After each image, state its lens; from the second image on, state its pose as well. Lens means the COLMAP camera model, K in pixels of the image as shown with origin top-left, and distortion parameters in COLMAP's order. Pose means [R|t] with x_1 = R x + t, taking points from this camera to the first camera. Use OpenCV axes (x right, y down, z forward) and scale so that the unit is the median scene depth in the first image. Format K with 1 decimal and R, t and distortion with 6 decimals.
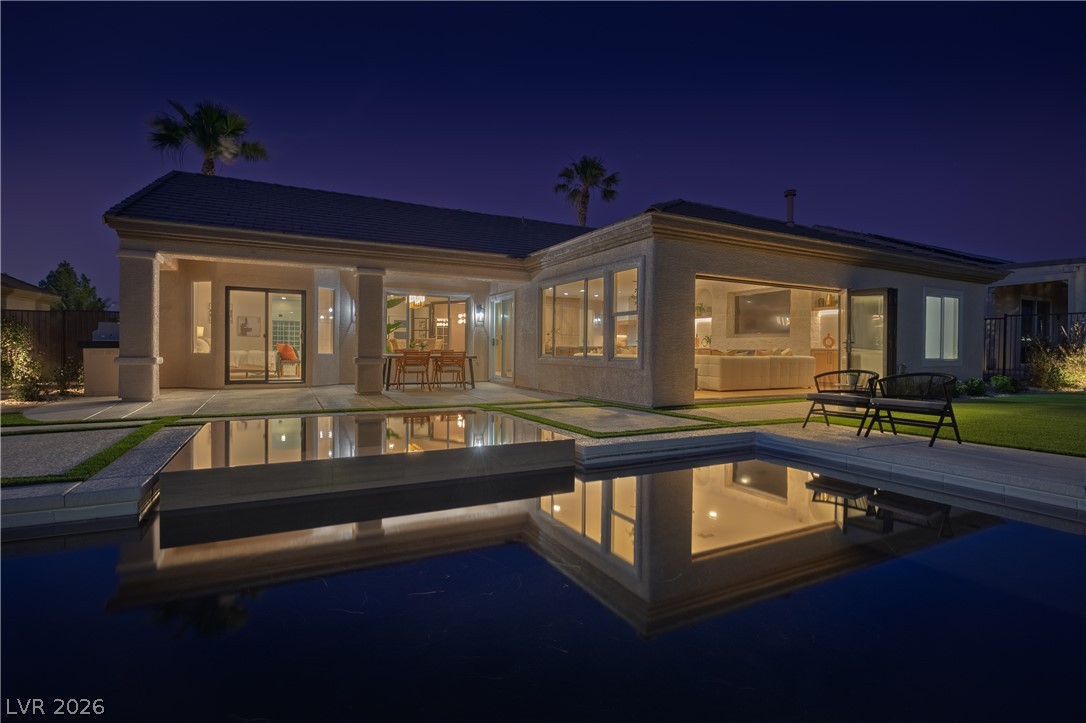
lens RADIAL K [[510.3, 0, 546.6], [0, 510.3, 359.1], [0, 0, 1]] dist [-0.003538, -0.001223]
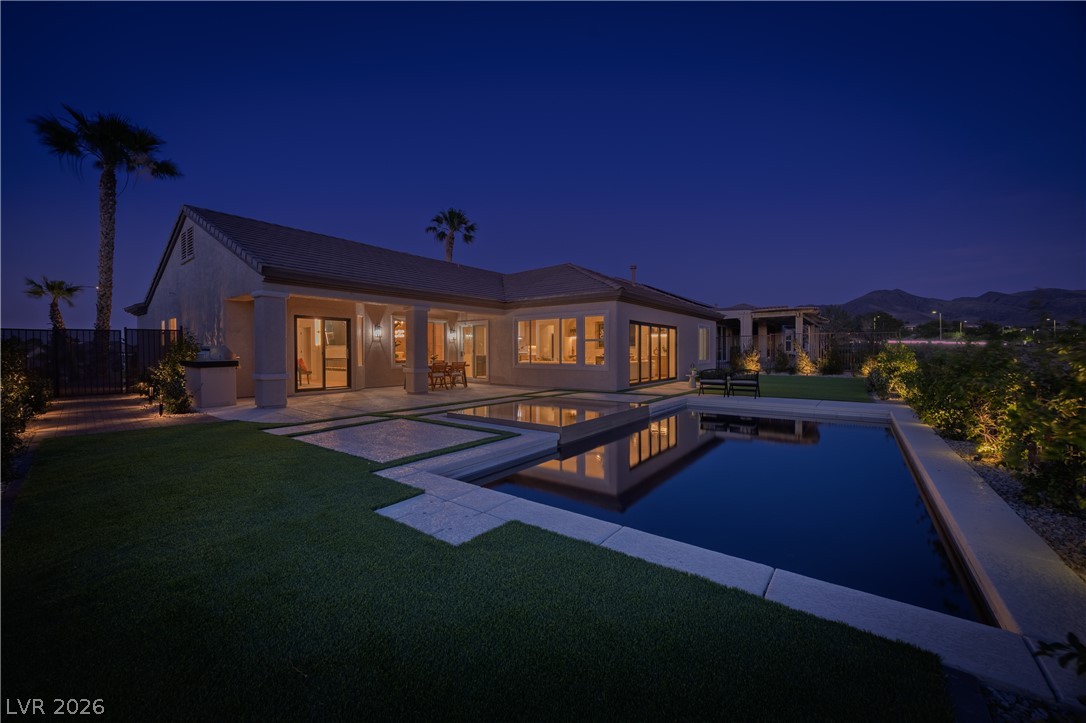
lens RADIAL K [[419.4, 0, 535.9], [0, 419.4, 361.1], [0, 0, 1]] dist [0.003300, 0.000226]
pose [[0.905084, -0.021713, 0.424678, -0.538981], [0.018861, 0.999763, 0.010918, -0.028607], [-0.424815, -0.001872, 0.905278, -0.203565]]
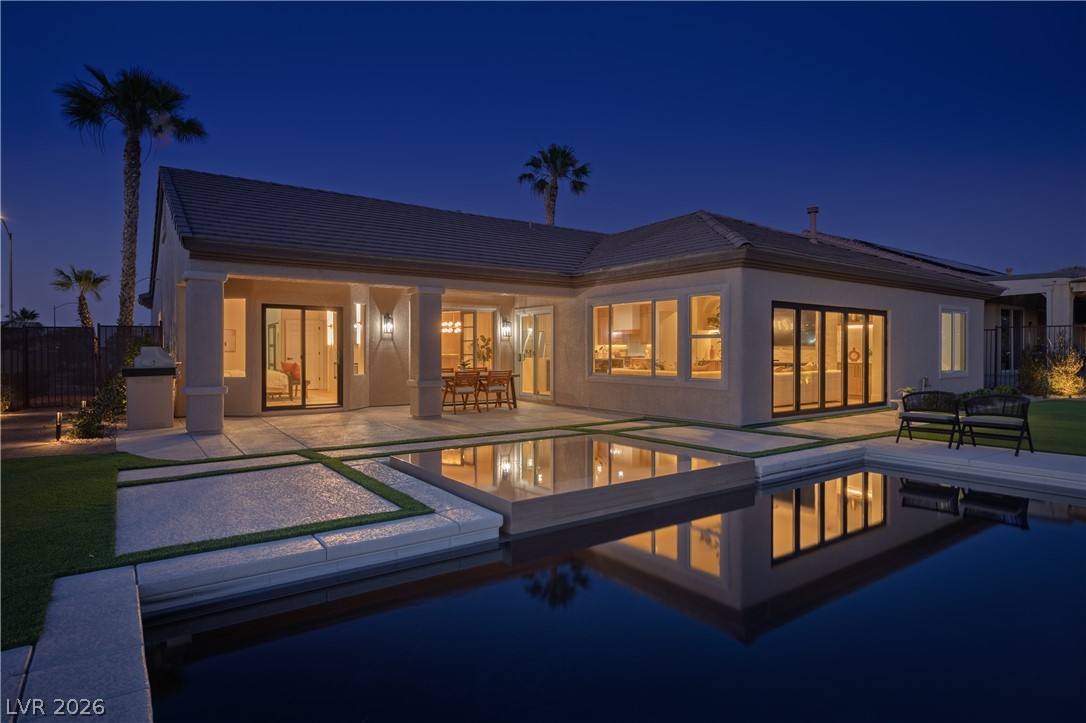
lens RADIAL K [[595.4, 0, 537.1], [0, 595.4, 360.2], [0, 0, 1]] dist [-0.002505, 0.001381]
pose [[0.990140, -0.011970, 0.139569, -0.294000], [0.011925, 0.999928, 0.001159, -0.037655], [-0.139573, 0.000516, 0.990212, -0.132423]]
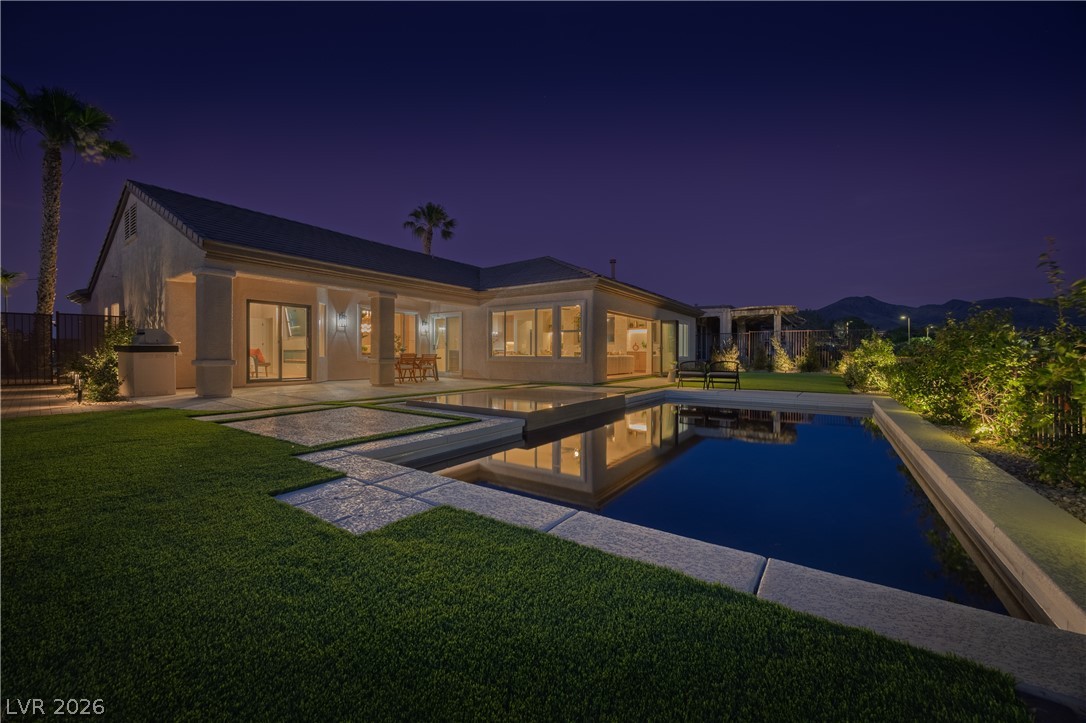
lens RADIAL K [[419.4, 0, 536.4], [0, 419.4, 356.9], [0, 0, 1]] dist [0.003300, 0.000226]
pose [[0.886616, -0.009007, 0.462419, -0.494161], [0.013097, 0.999898, -0.005635, 0.003773], [-0.462321, 0.011052, 0.886644, -0.165233]]
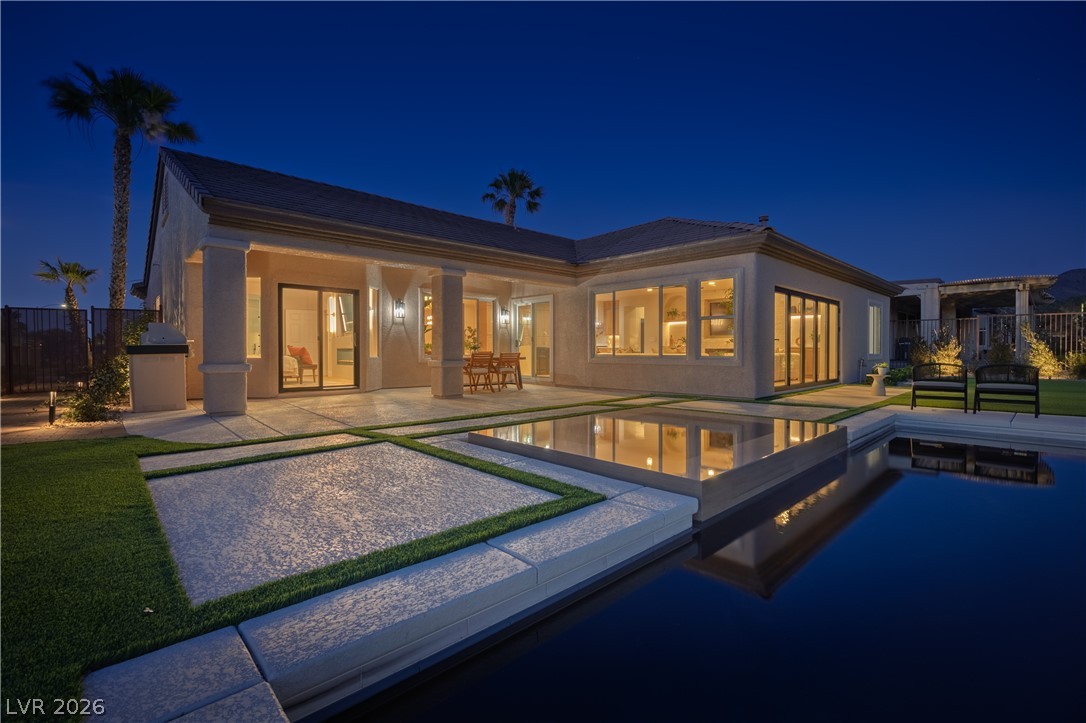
lens RADIAL K [[476.1, 0, 534.8], [0, 476.1, 360.7], [0, 0, 1]] dist [-0.013853, 0.001422]
pose [[0.962655, -0.016763, 0.270213, -0.428252], [0.015544, 0.999857, 0.006651, -0.005346], [-0.270286, -0.002203, 0.962778, 0.073934]]
